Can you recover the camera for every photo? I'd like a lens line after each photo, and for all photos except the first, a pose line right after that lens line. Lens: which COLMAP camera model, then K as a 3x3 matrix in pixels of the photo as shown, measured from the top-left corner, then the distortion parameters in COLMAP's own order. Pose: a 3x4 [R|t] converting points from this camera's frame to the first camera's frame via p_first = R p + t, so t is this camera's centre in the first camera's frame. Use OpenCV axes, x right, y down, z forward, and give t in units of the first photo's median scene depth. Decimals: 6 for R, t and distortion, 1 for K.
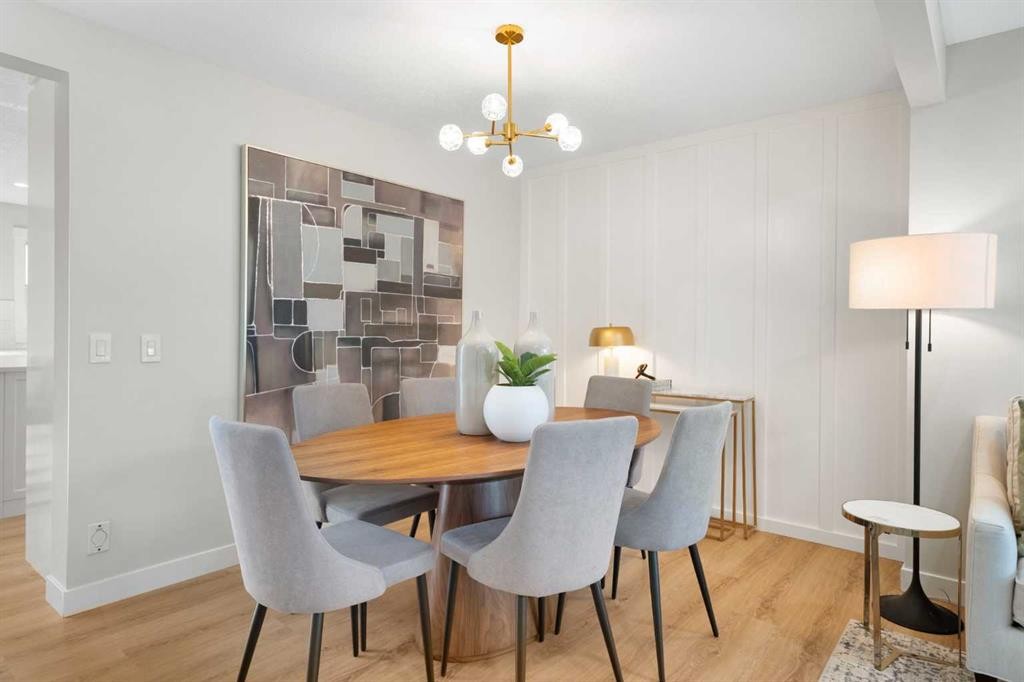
lens RADIAL K [[576.3, 0, 510.4], [0, 576.3, 337.3], [0, 0, 1]] dist [0.006680, 0.002102]
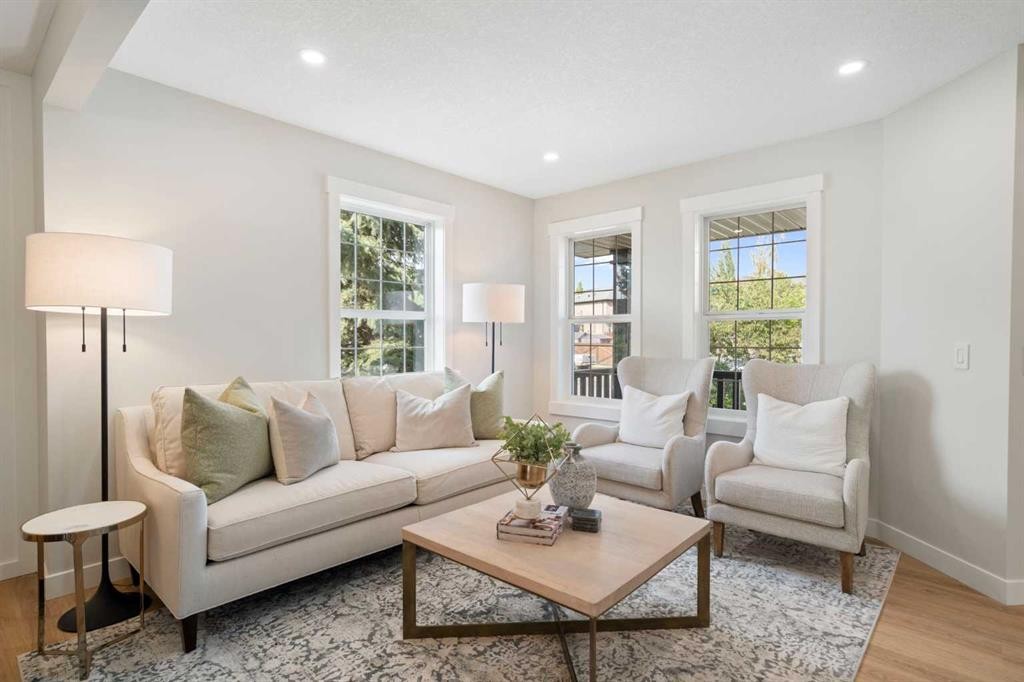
lens RADIAL K [[521.1, 0, 511.1], [0, 521.1, 340.5], [0, 0, 1]] dist [-0.003426, 0.000373]
pose [[0.037512, -0.014177, 0.999196, -0.192005], [0.007852, 0.999873, 0.013891, -0.004275], [-0.999265, 0.007325, 0.037619, 0.227161]]
